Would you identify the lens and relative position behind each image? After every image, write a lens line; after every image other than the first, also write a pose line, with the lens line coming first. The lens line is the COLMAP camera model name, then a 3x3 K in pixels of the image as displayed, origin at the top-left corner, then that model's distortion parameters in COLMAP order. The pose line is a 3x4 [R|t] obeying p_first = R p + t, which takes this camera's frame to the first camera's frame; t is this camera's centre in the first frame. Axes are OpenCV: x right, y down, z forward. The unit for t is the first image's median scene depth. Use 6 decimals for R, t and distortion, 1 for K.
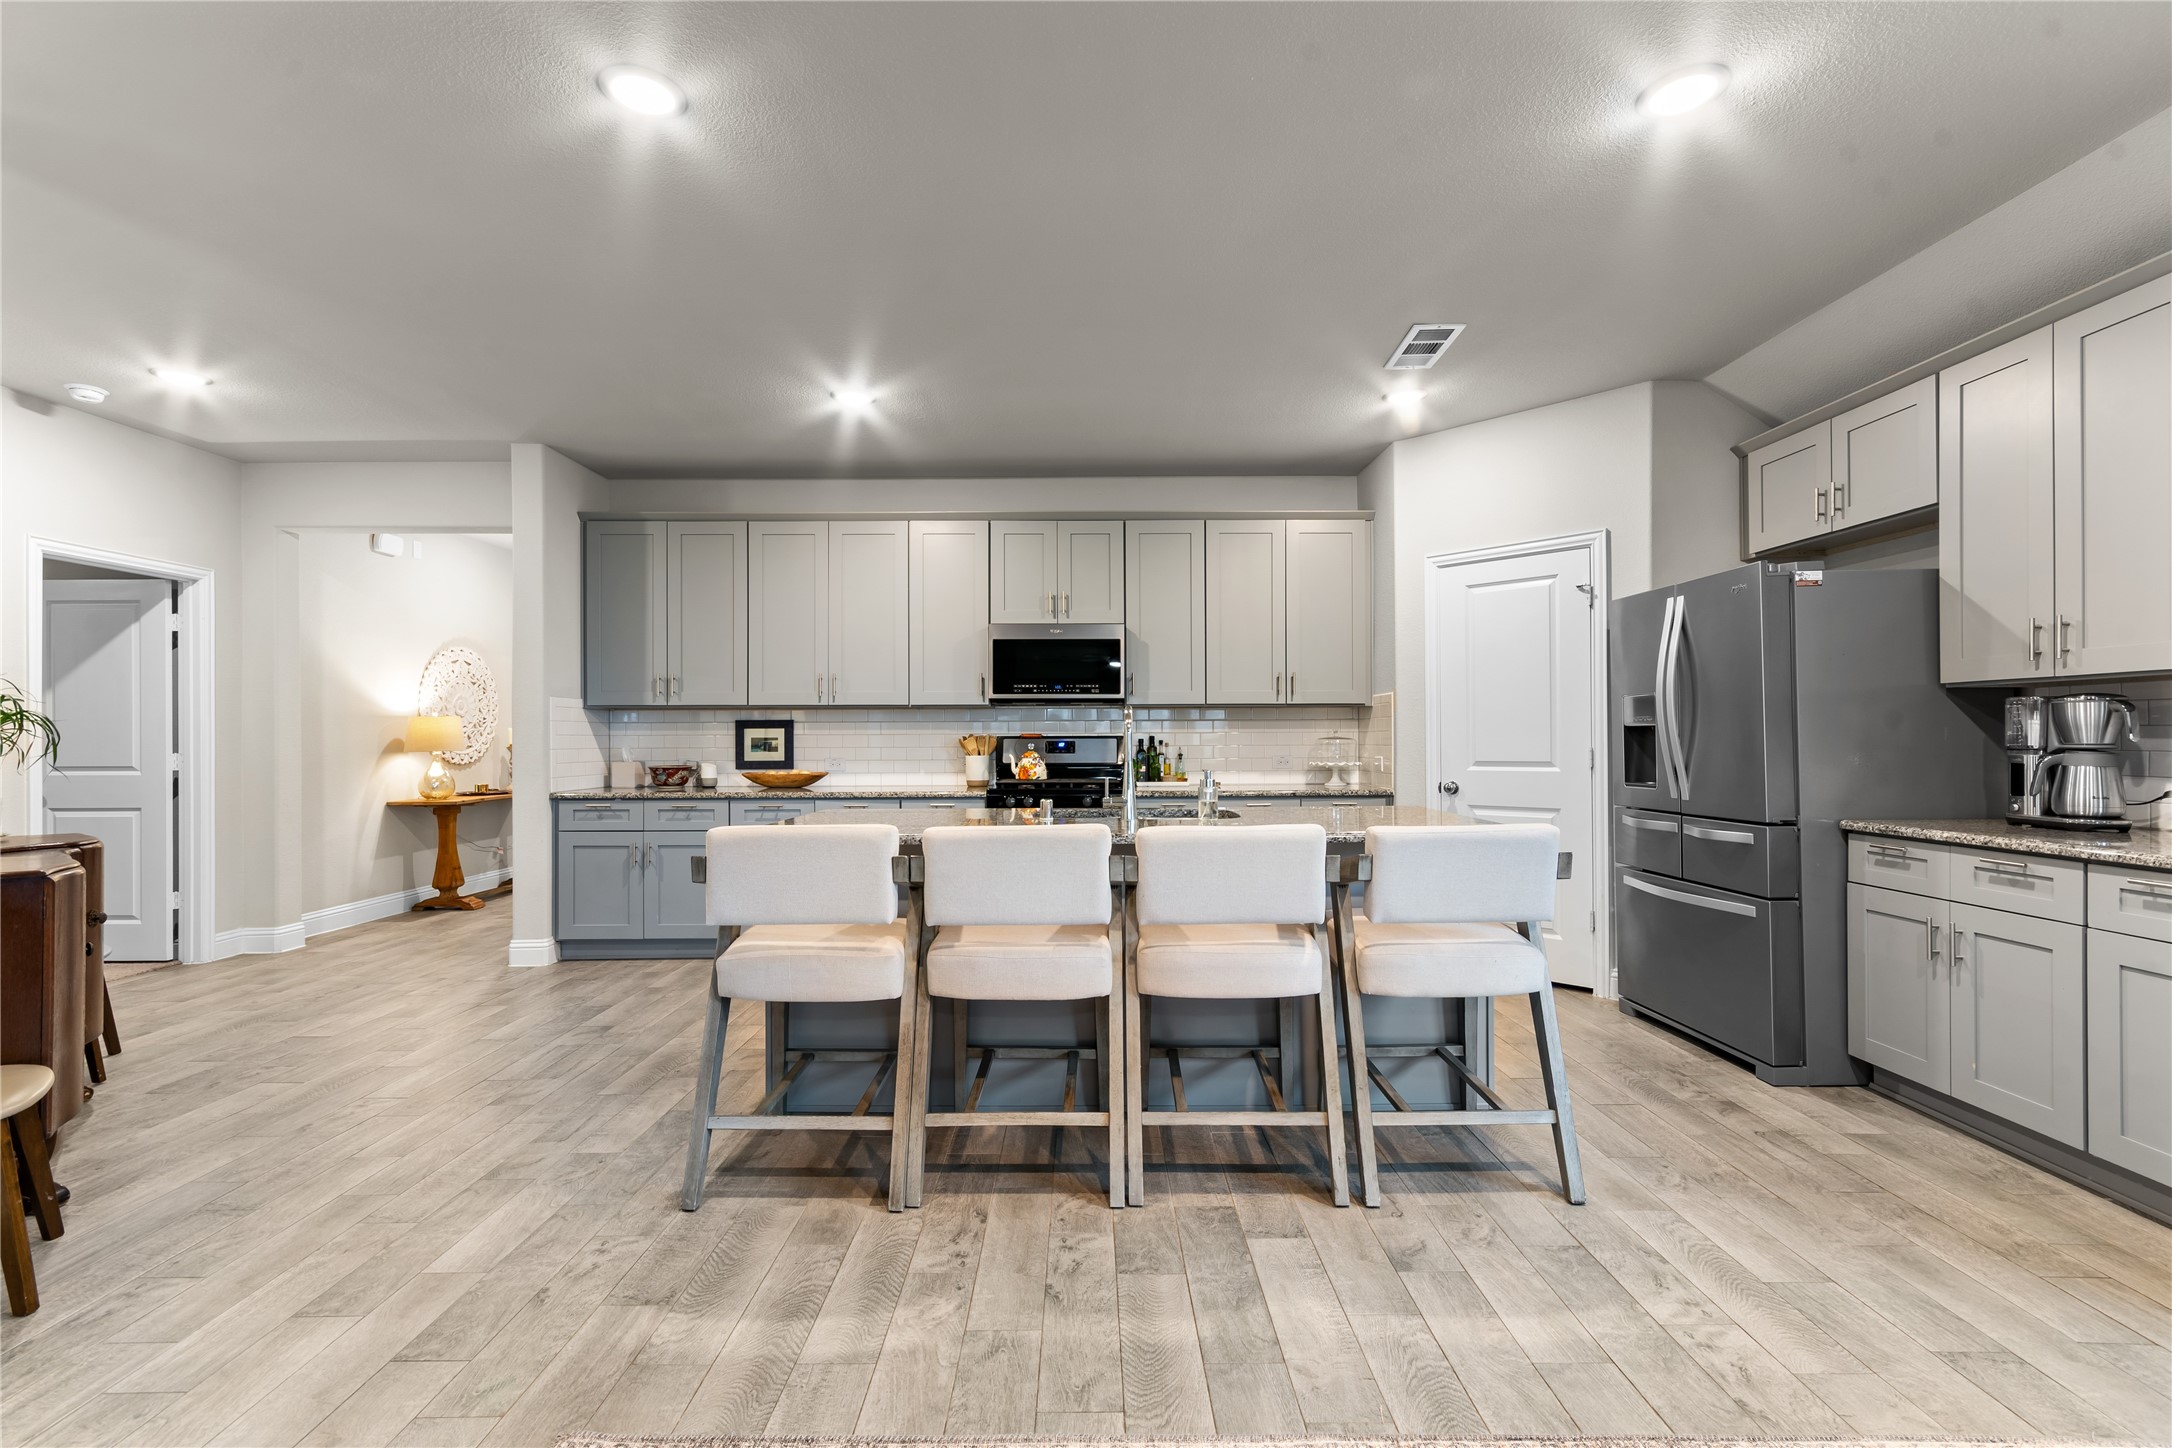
lens RADIAL K [[965.4, 0, 1077.7], [0, 965.4, 728.1], [0, 0, 1]] dist [0.000888, 0.000020]
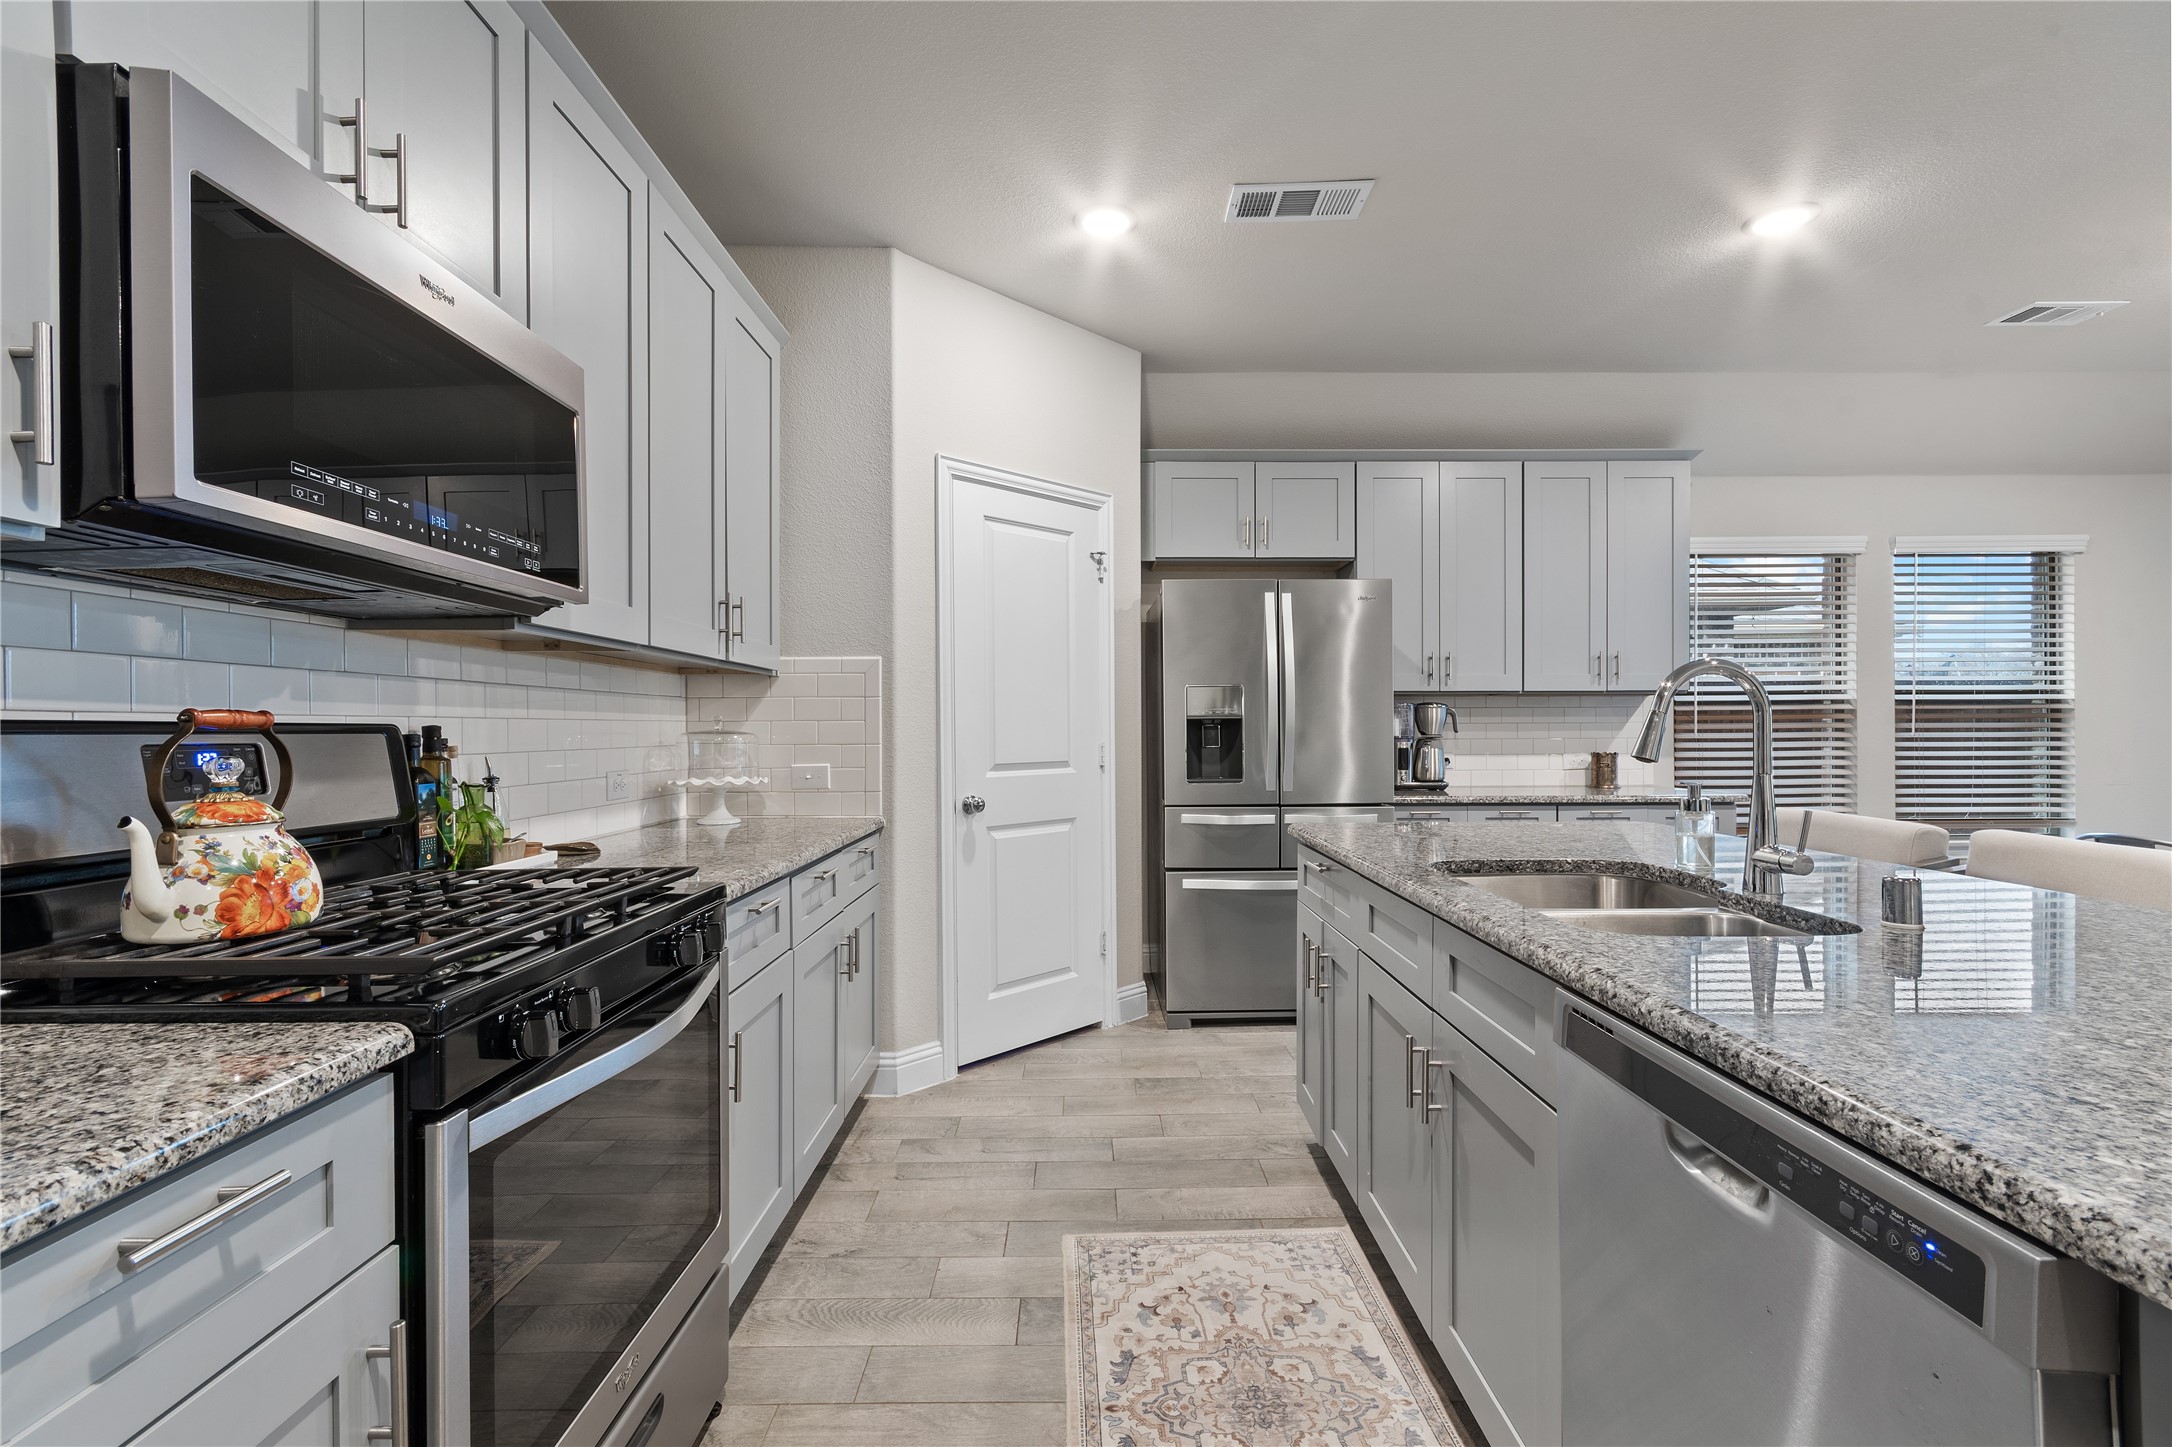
lens RADIAL K [[965.4, 0, 1077.7], [0, 965.4, 727.6], [0, 0, 1]] dist [0.000888, 0.000020]
pose [[0.006562, 0.007495, 0.999950, -0.309332], [-0.004183, 0.999963, -0.007468, 0.011440], [-0.999970, -0.004134, 0.006593, 0.924095]]
